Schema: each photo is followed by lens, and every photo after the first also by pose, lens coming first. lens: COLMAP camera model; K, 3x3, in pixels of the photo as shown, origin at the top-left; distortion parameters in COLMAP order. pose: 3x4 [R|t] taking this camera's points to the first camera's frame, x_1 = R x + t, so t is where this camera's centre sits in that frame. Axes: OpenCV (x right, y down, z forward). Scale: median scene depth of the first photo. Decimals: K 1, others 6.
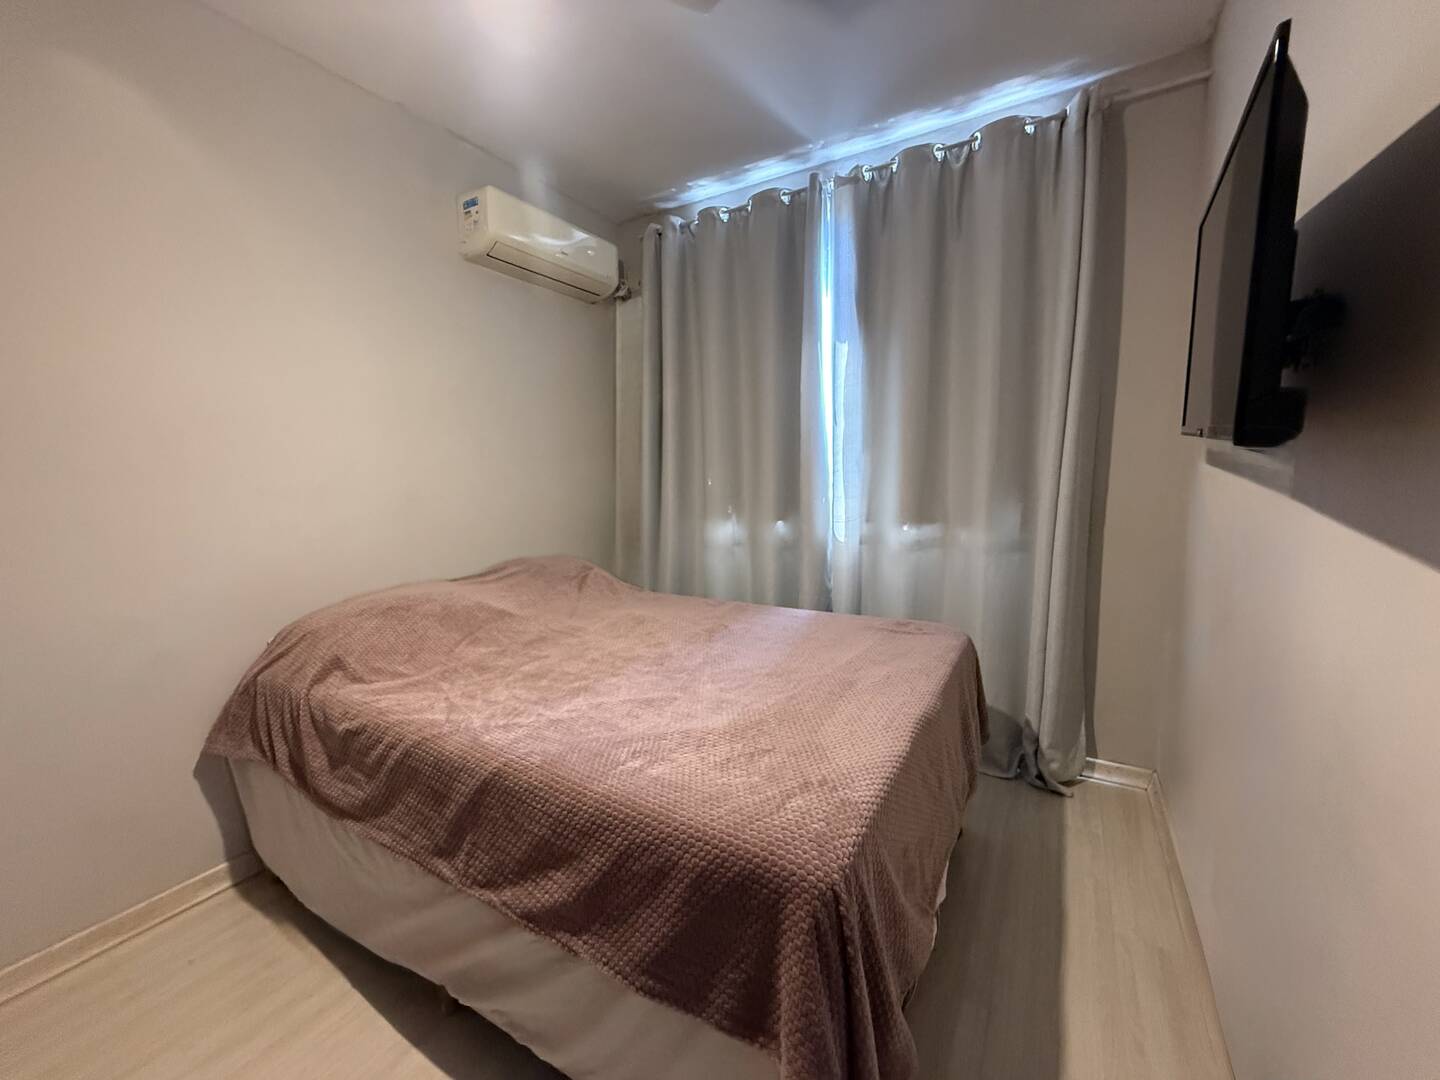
lens RADIAL K [[571.9, 0, 720.2], [0, 571.9, 543.6], [0, 0, 1]] dist [-0.000478, 0.000091]
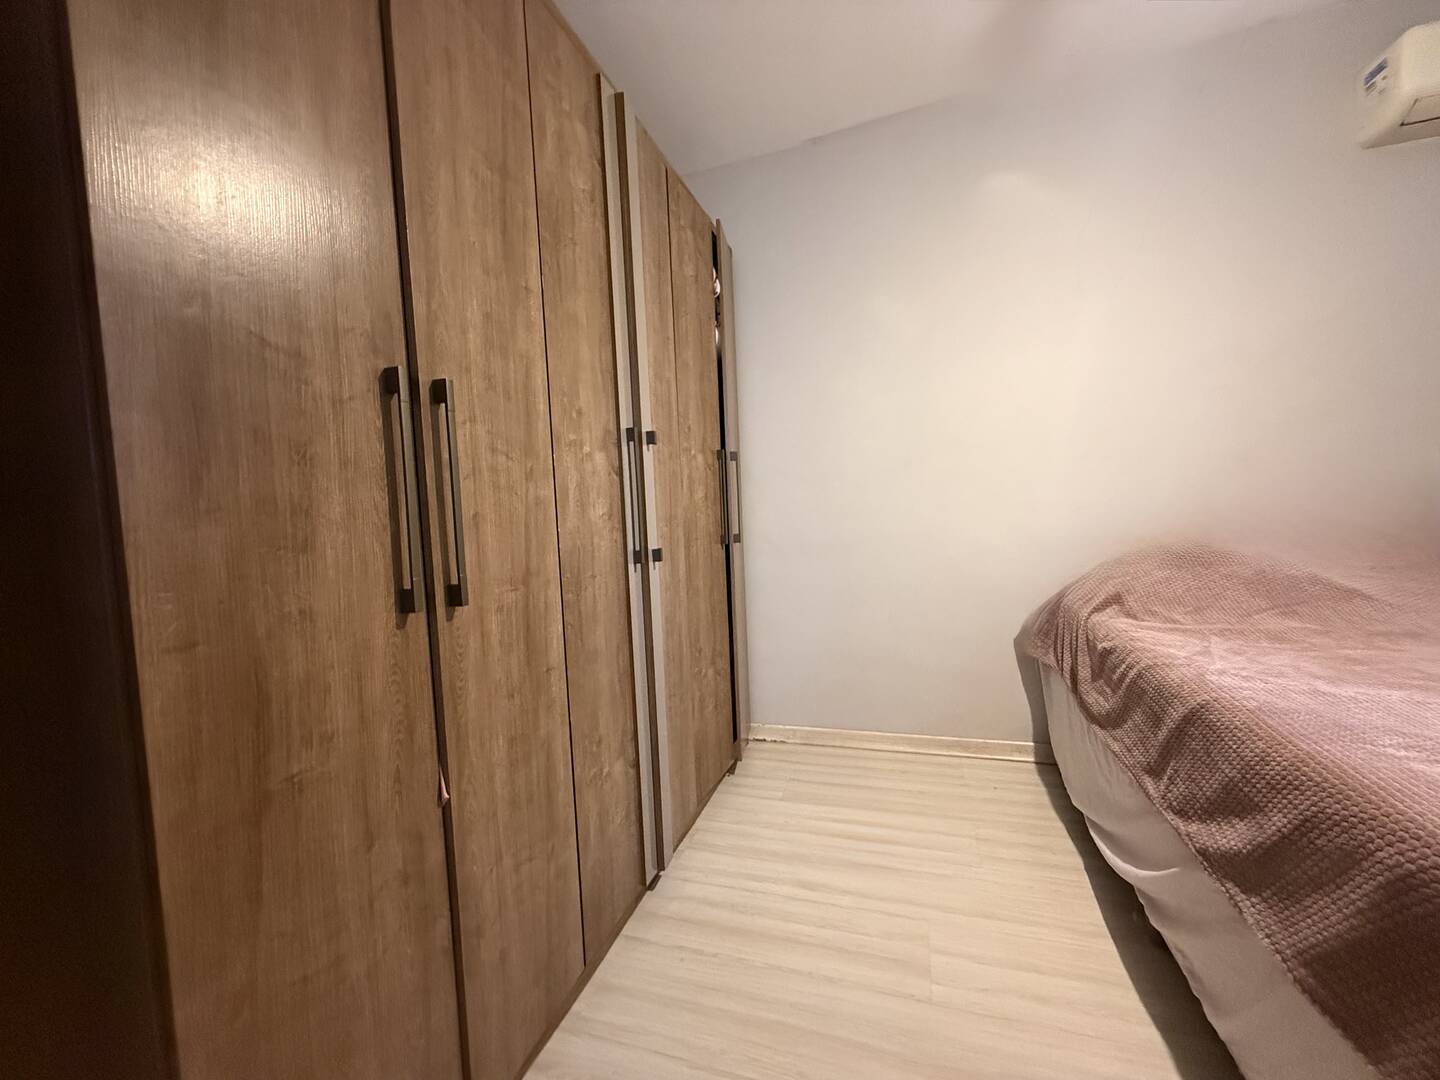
lens RADIAL K [[571.9, 0, 715.9], [0, 571.9, 539.4], [0, 0, 1]] dist [-0.000478, 0.000091]
pose [[0.208091, 0.056447, -0.976479, 0.312945], [-0.070592, 0.996597, 0.042567, 0.127879], [0.975559, 0.060074, 0.211368, -0.006730]]
